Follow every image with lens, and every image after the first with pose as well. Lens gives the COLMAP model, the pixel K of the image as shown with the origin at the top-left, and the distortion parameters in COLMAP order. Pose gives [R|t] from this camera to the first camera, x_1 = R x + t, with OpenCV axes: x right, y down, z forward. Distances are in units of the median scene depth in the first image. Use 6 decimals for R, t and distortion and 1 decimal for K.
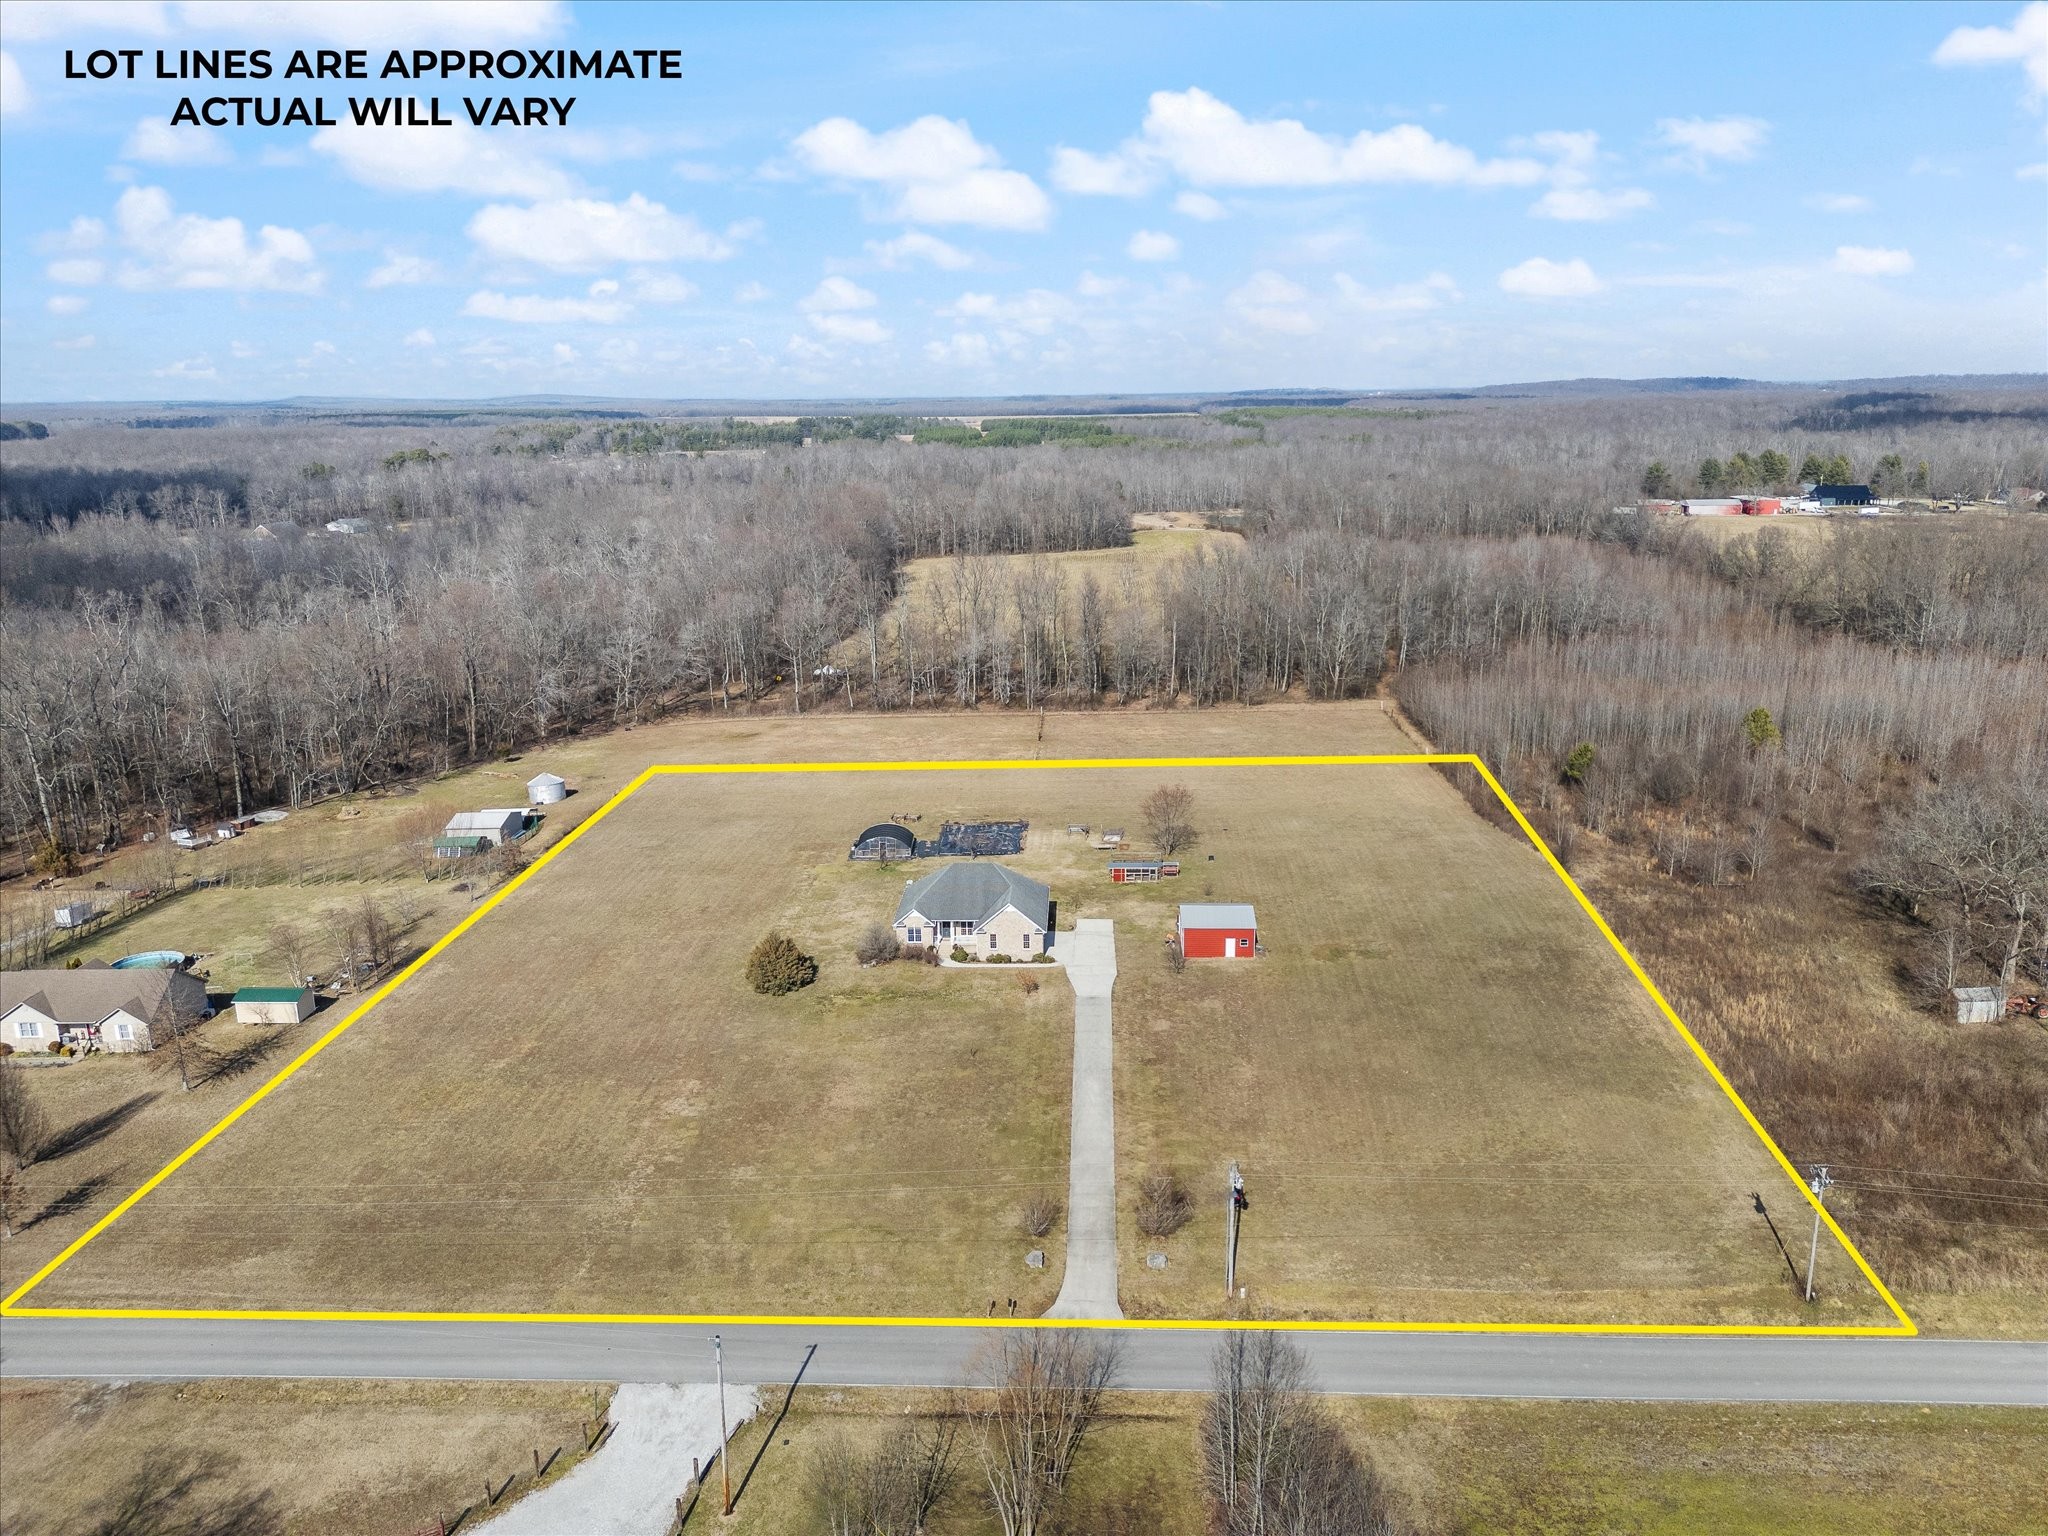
lens RADIAL K [[1406.6, 0, 1024.0], [0, 1406.6, 768.0], [0, 0, 1]] dist [0.007070, 0.000590]
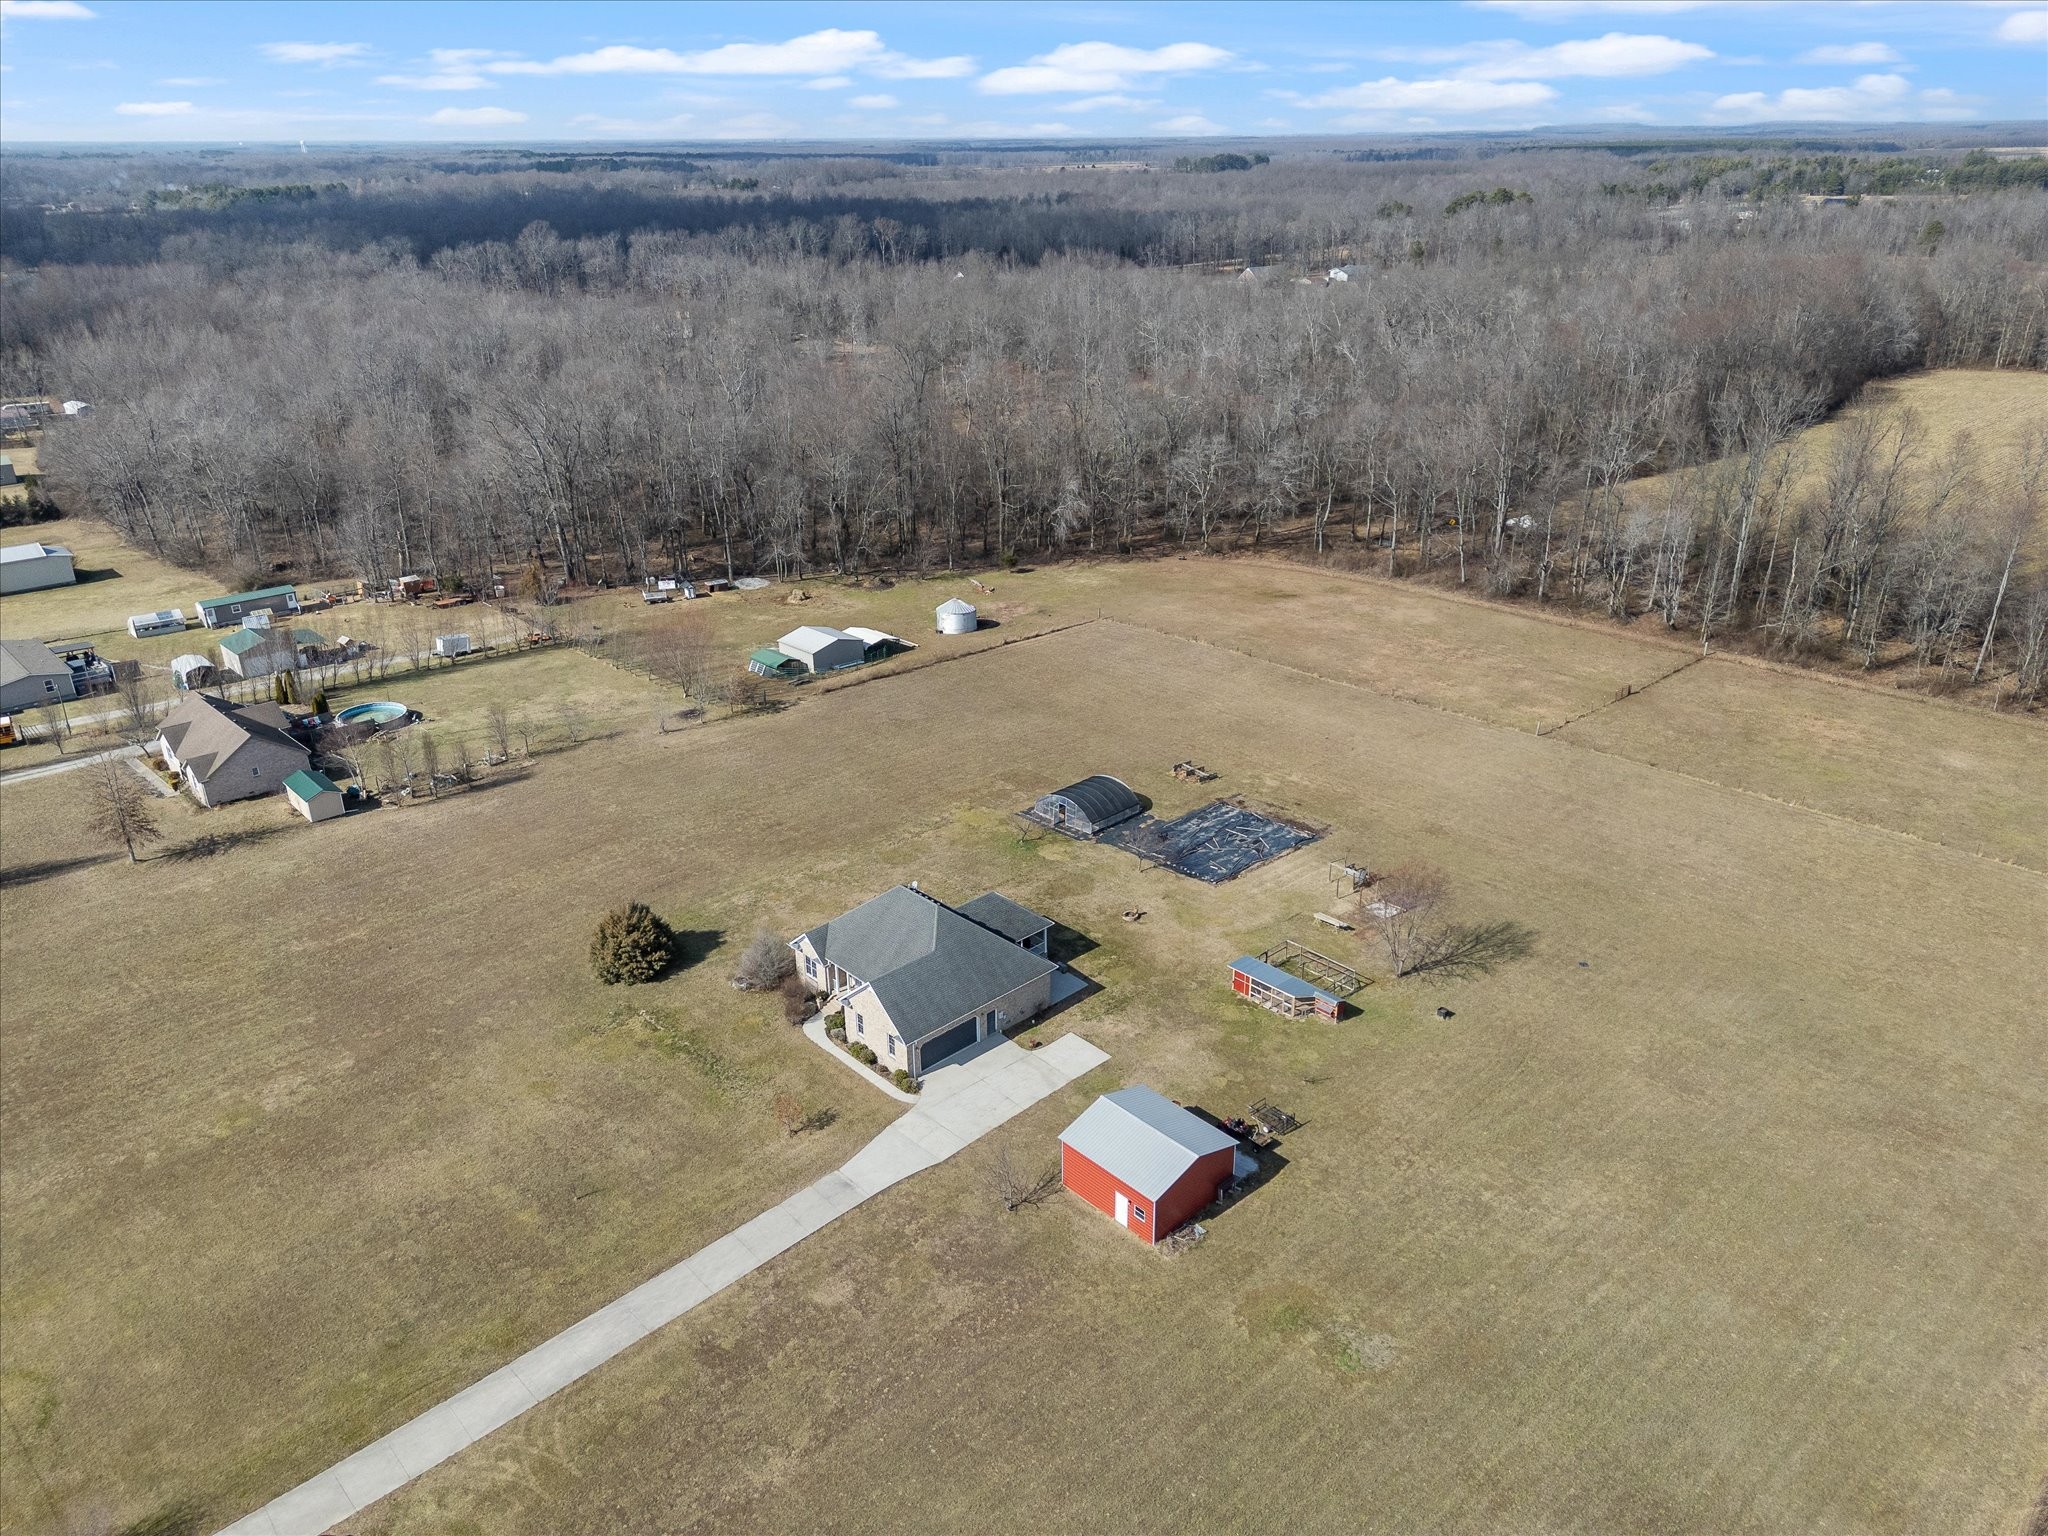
lens RADIAL K [[1406.6, 0, 1024.0], [0, 1406.6, 768.0], [0, 0, 1]] dist [0.007070, 0.000590]
pose [[0.705838, 0.284624, -0.648677, 0.292352], [-0.171629, 0.957157, 0.233226, -0.108106], [0.687267, -0.053288, 0.724448, 0.404377]]
